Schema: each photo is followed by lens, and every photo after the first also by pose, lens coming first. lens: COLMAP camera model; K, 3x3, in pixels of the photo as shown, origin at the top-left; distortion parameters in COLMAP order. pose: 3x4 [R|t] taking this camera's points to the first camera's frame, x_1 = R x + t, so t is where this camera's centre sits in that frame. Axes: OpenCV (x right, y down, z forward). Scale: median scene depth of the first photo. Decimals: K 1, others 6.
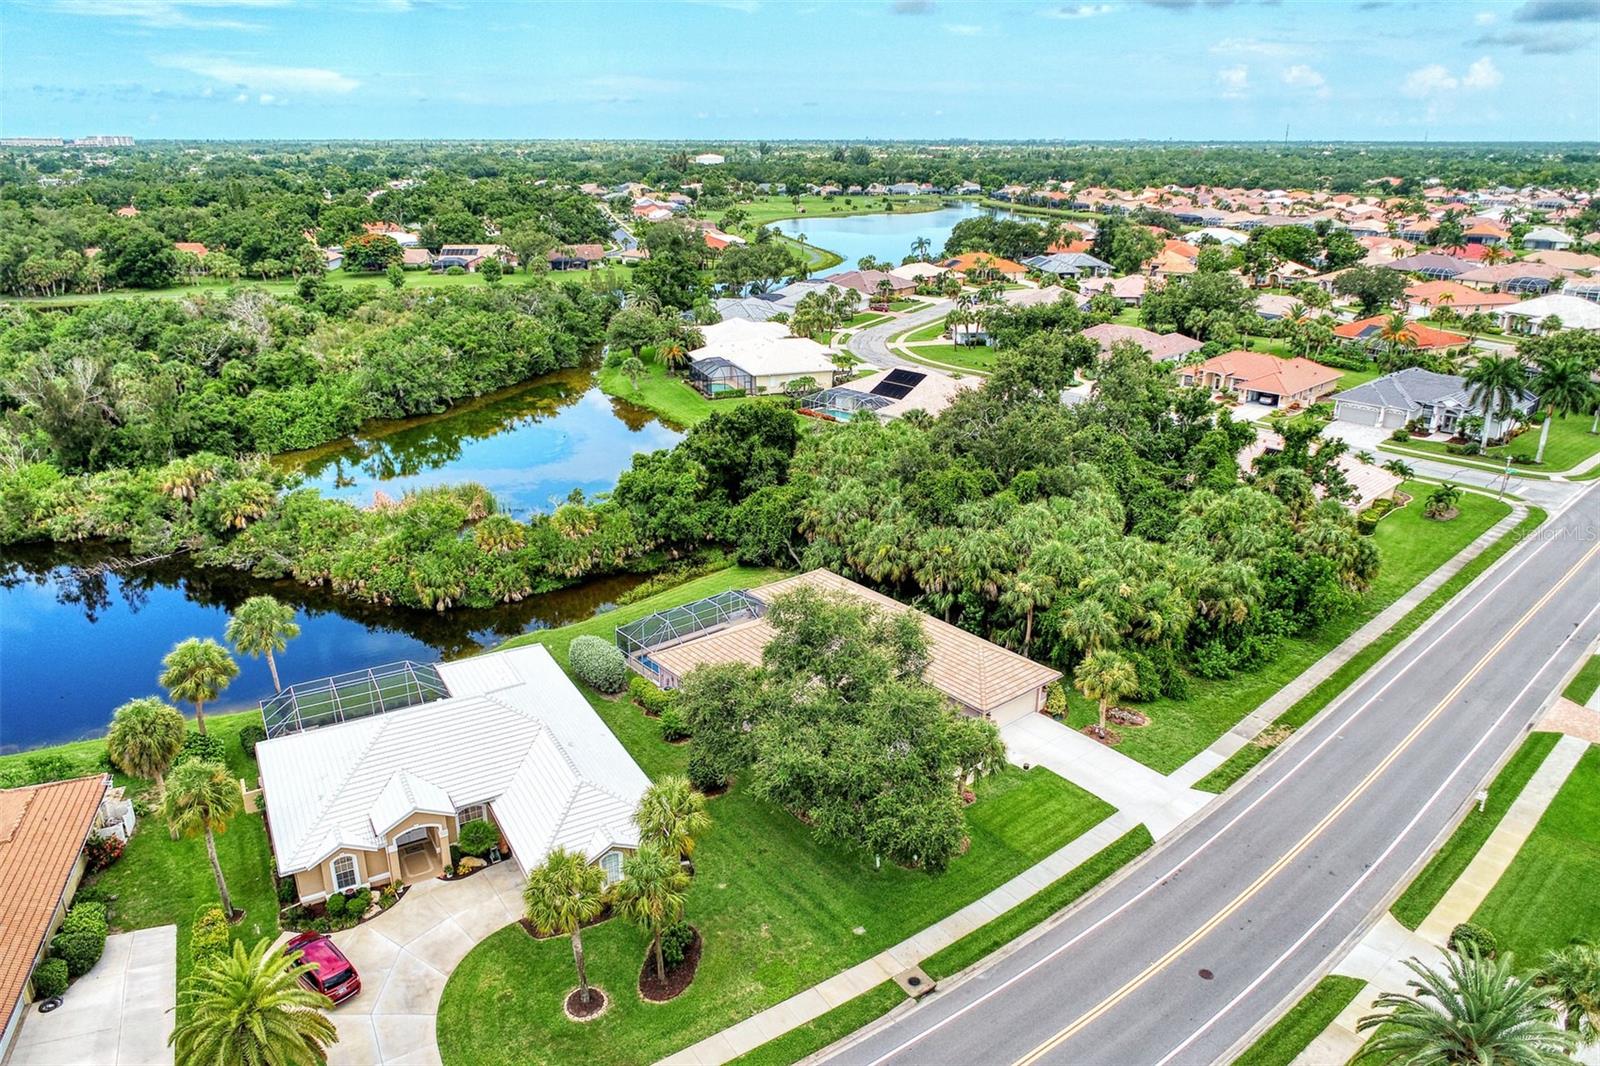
lens RADIAL K [[1107.0, 0, 806.9], [0, 1107.0, 518.1], [0, 0, 1]] dist [-0.007129, 0.002841]
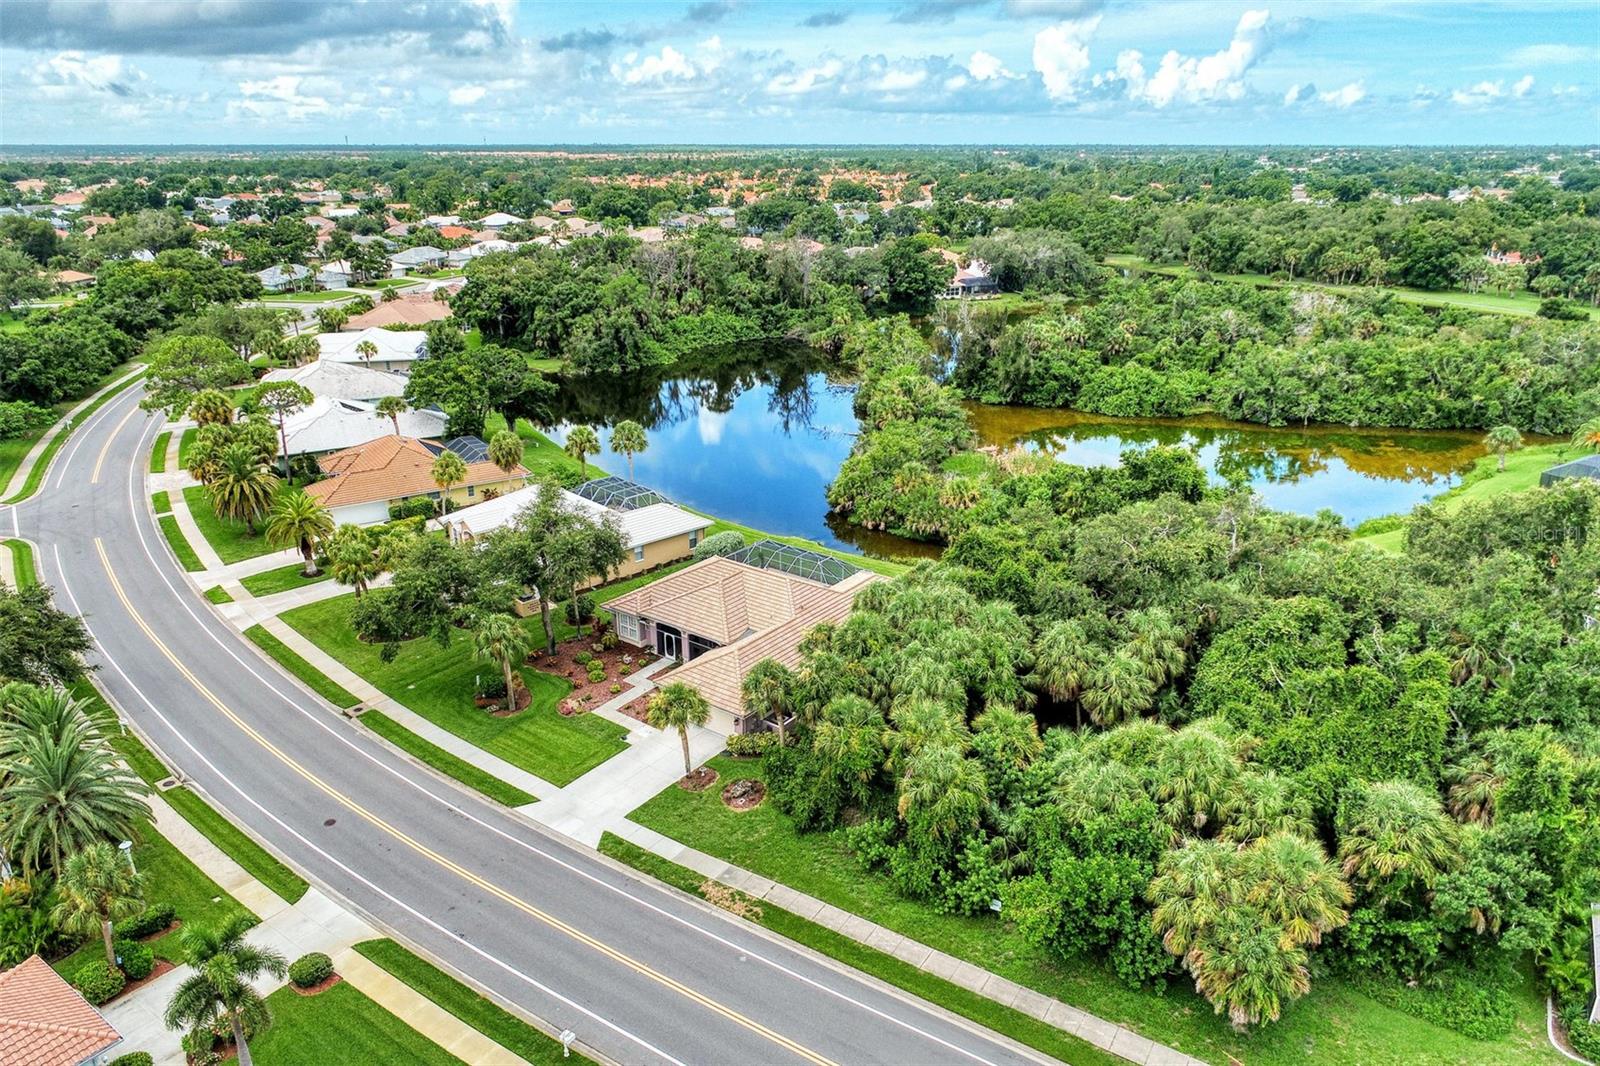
lens RADIAL K [[1107.0, 0, 784.8], [0, 1107.0, 503.8], [0, 0, 1]] dist [-0.007129, 0.002841]
pose [[0.199954, 0.299711, -0.932841, 0.507348], [-0.314676, 0.921275, 0.228544, -0.119562], [0.927900, 0.247844, 0.278524, 0.350592]]
